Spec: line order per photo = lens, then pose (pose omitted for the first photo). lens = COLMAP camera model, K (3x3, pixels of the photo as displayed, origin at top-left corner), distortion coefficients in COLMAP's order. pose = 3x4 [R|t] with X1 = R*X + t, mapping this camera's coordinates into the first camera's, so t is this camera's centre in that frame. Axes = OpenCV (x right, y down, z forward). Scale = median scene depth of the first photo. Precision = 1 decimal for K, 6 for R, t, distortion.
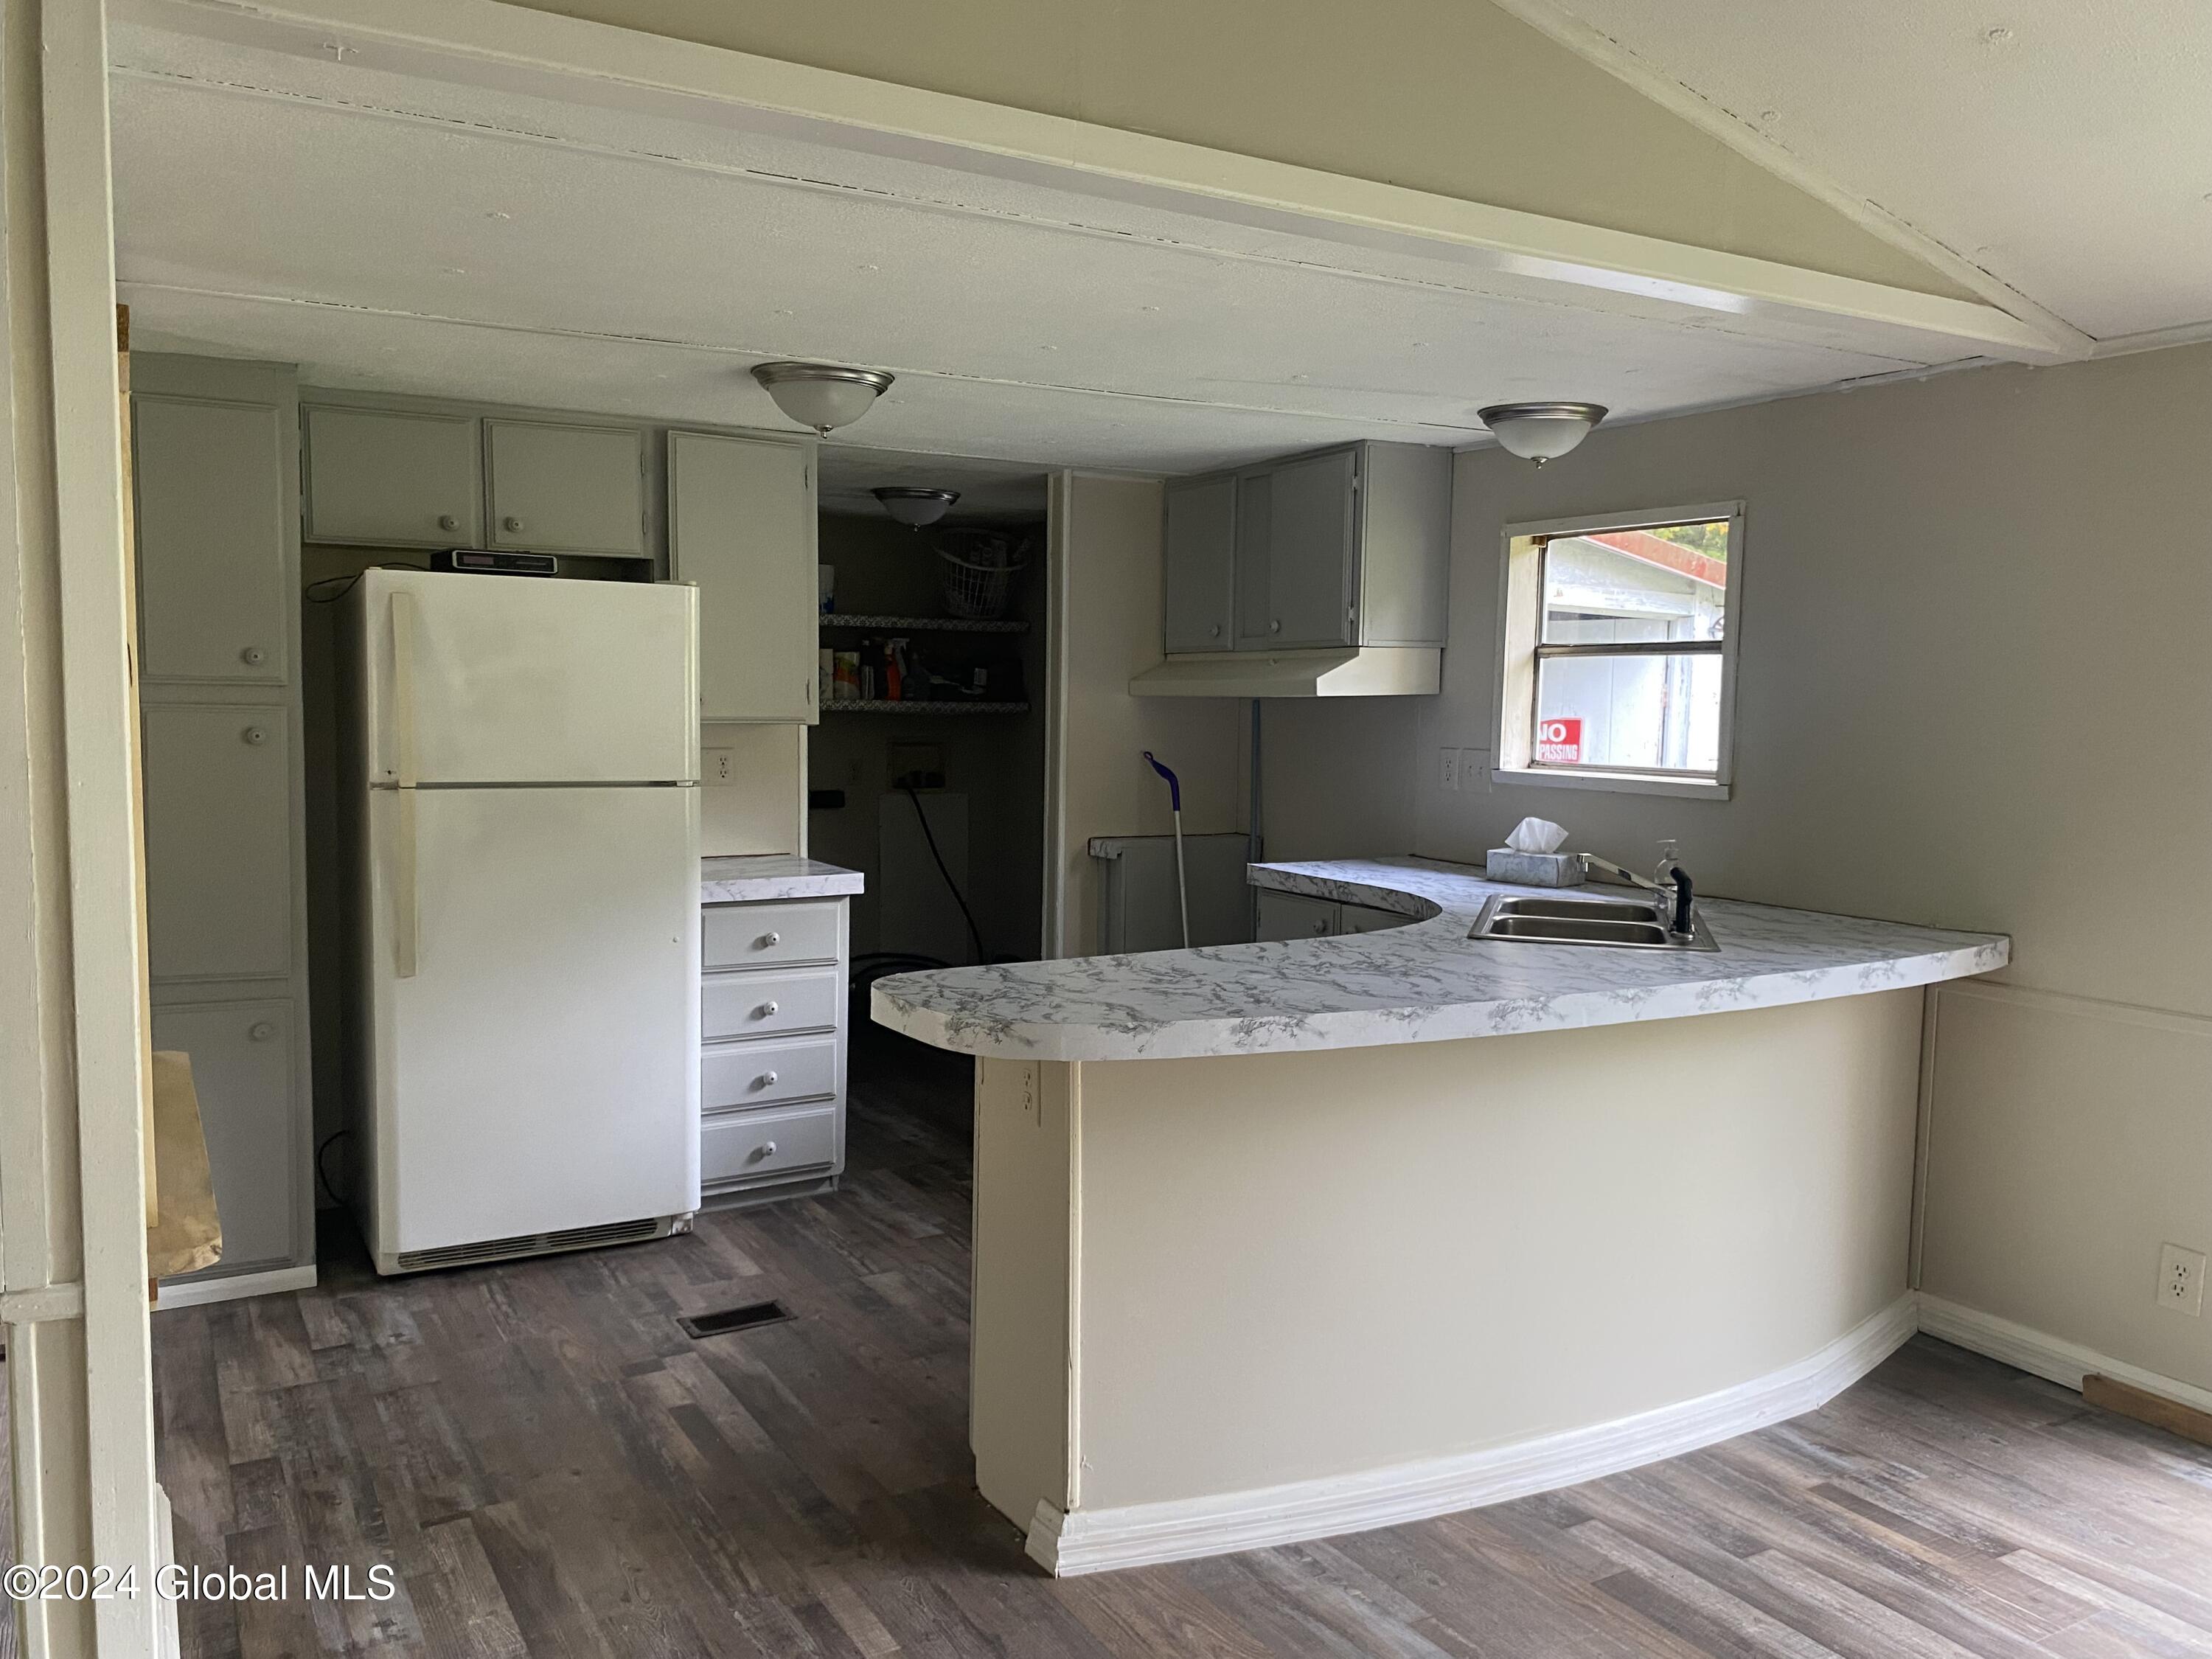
lens RADIAL K [[1698.1, 0, 1110.7], [0, 1698.1, 840.7], [0, 0, 1]] dist [0.069532, -0.116539]
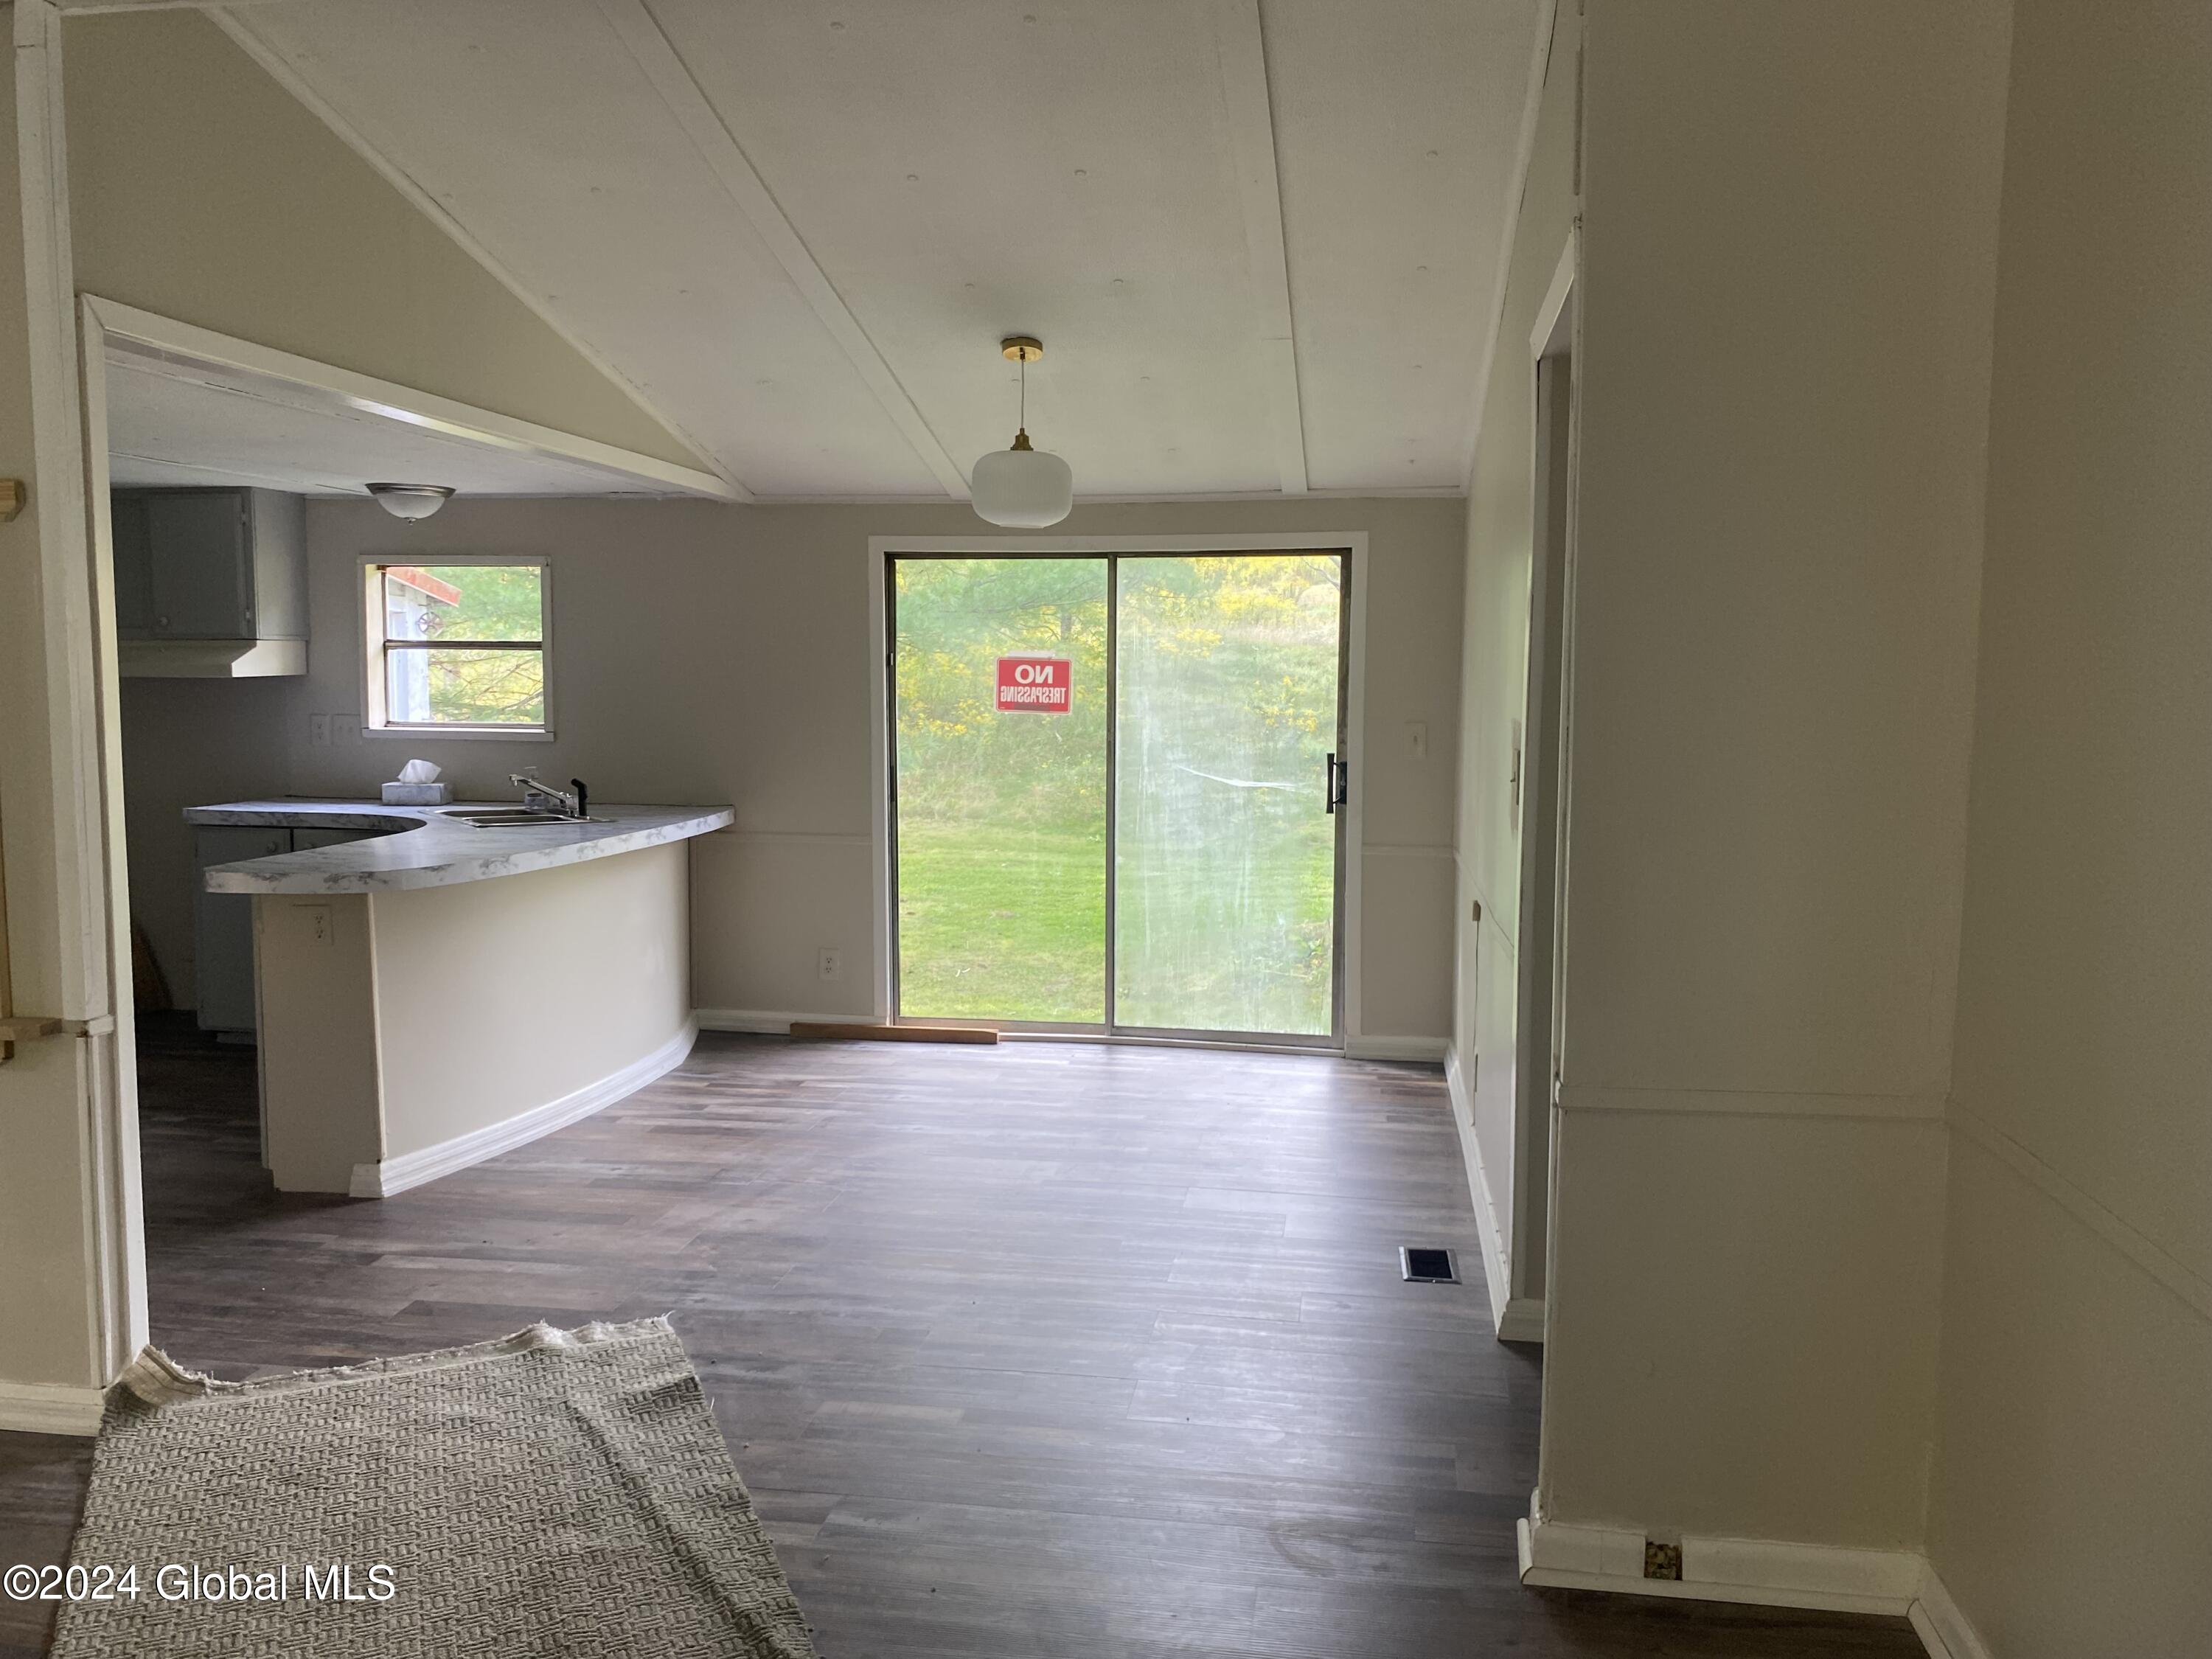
lens RADIAL K [[1698.1, 0, 1110.7], [0, 1698.1, 840.7], [0, 0, 1]] dist [0.069532, -0.116539]
pose [[0.631970, -0.084663, 0.770355, -0.605372], [0.066871, 0.996265, 0.054633, 0.017988], [-0.772103, 0.016988, 0.635271, -0.467324]]
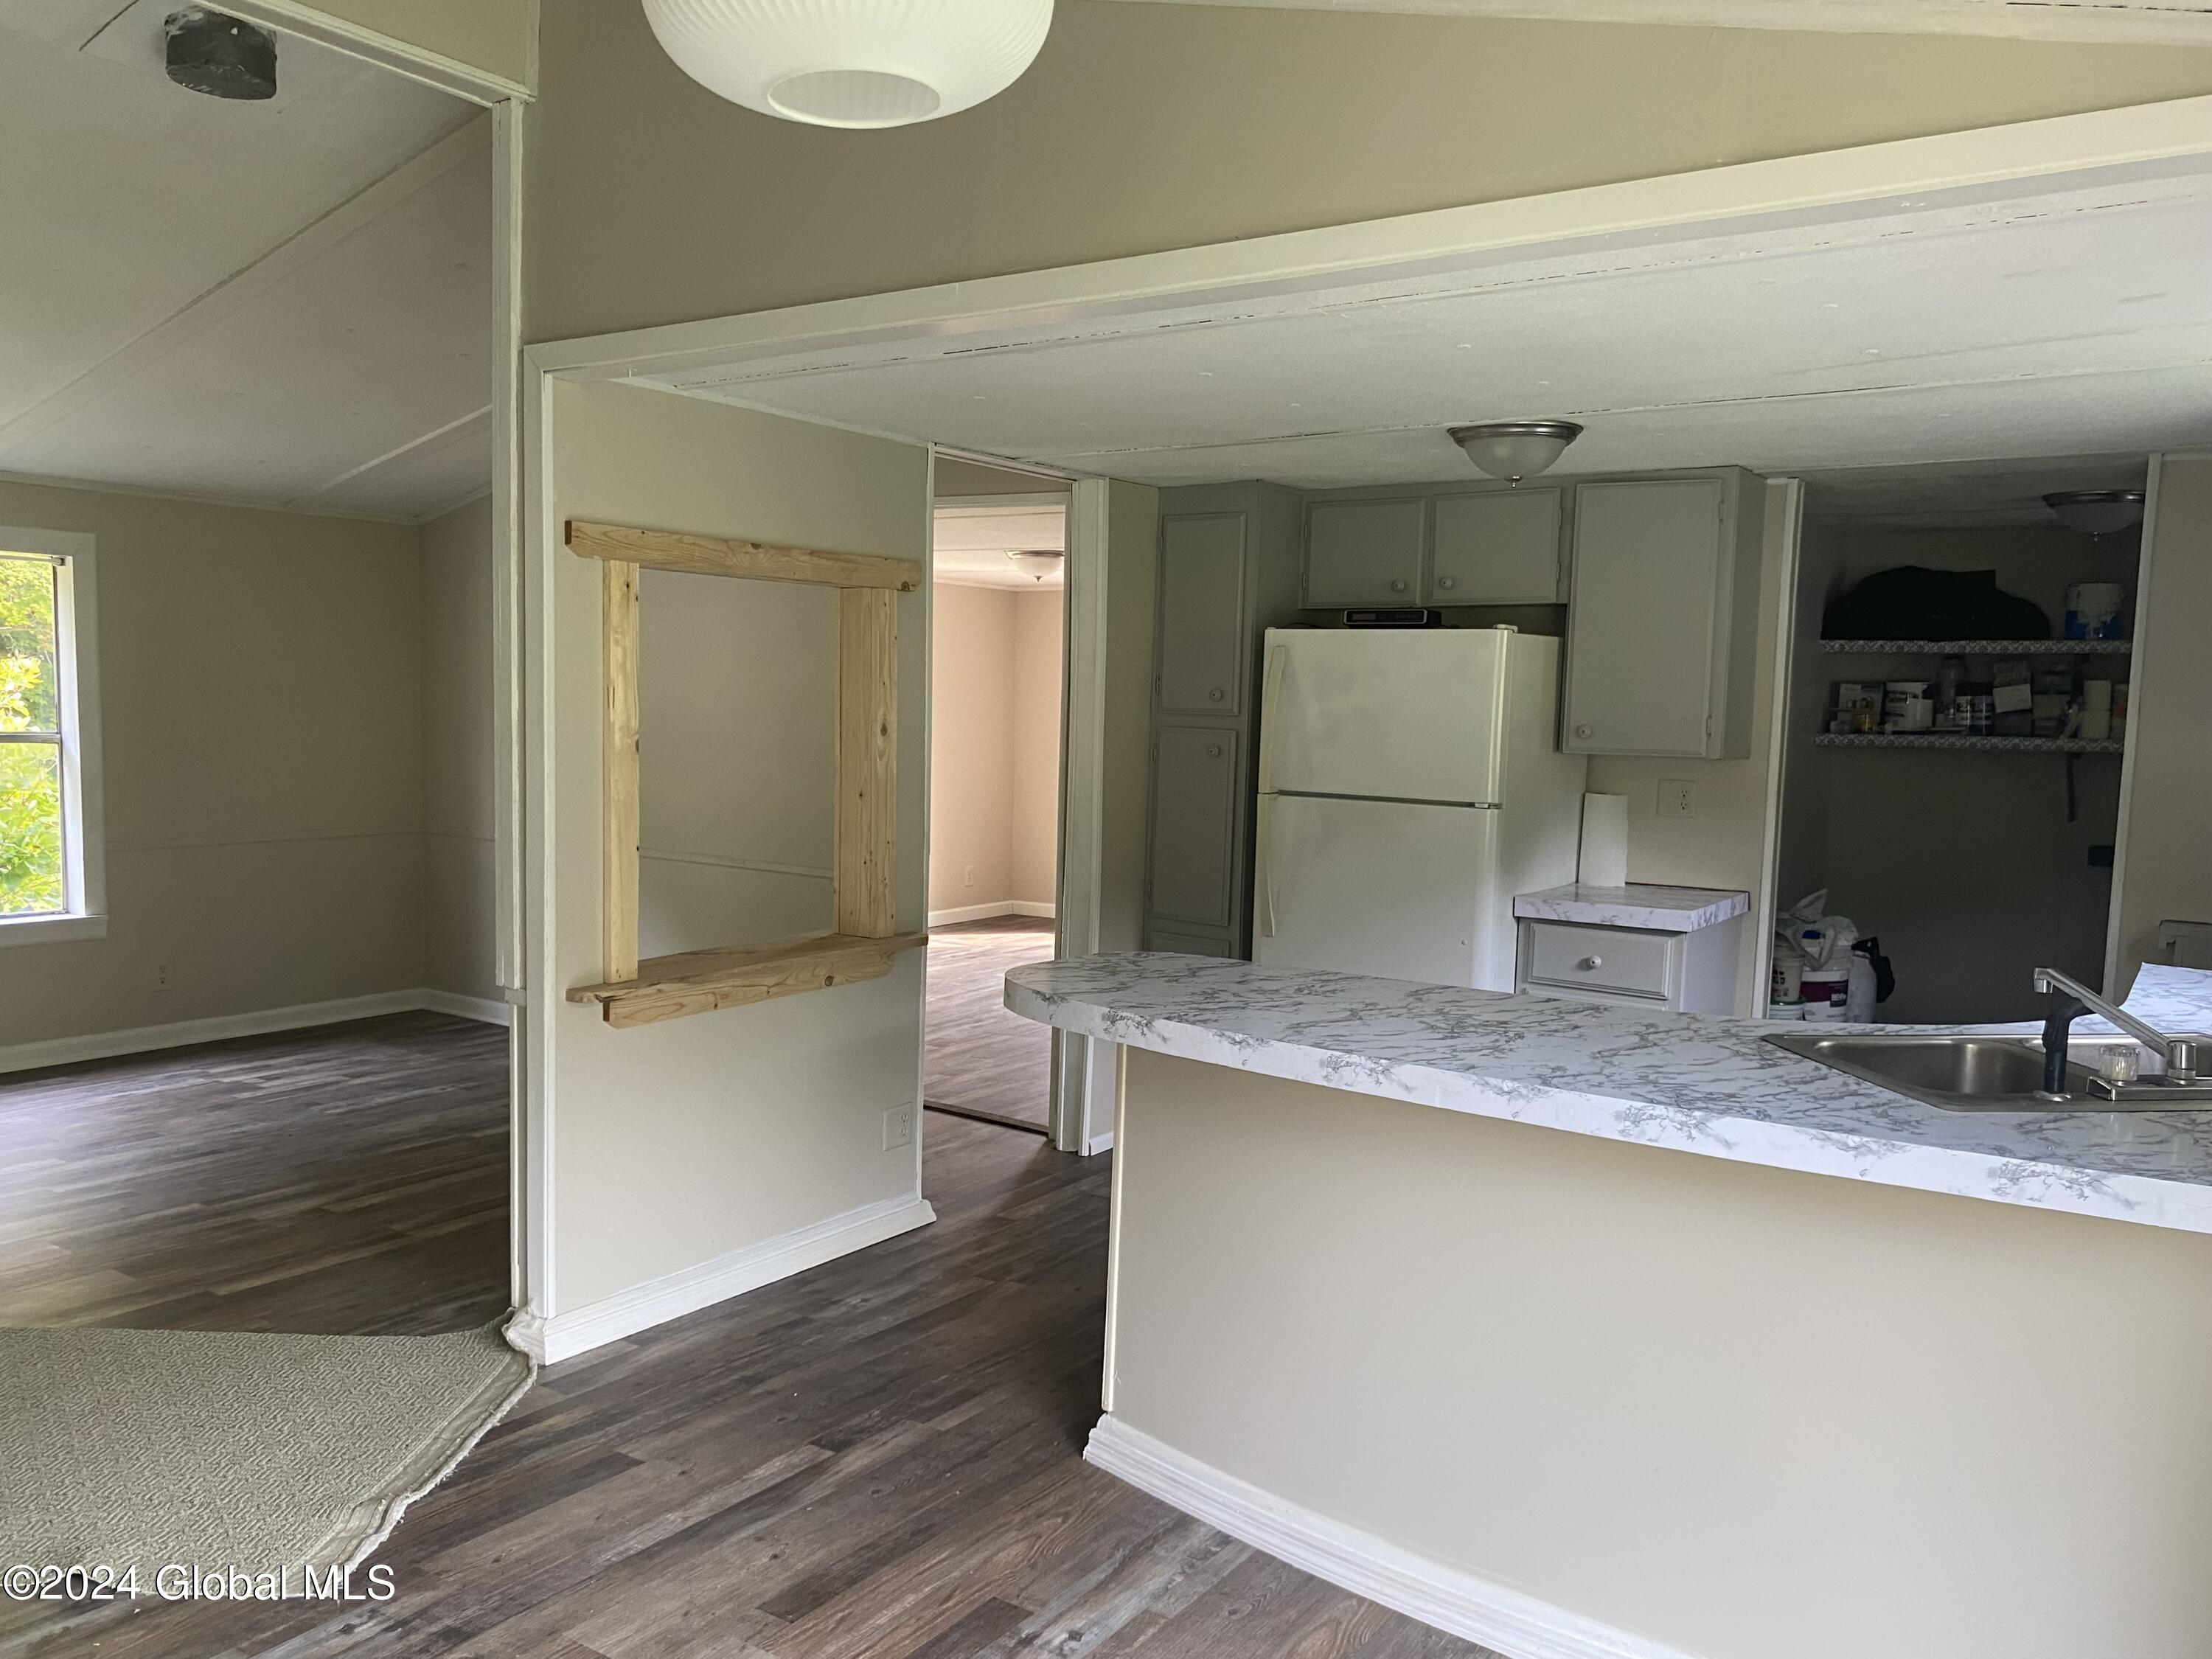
lens RADIAL K [[1698.1, 0, 1110.7], [0, 1698.1, 840.7], [0, 0, 1]] dist [0.069532, -0.116539]
pose [[0.425217, 0.075044, -0.901975, 0.715494], [-0.094218, 0.994813, 0.038351, -0.033376], [0.900174, 0.068675, 0.430081, 0.329508]]
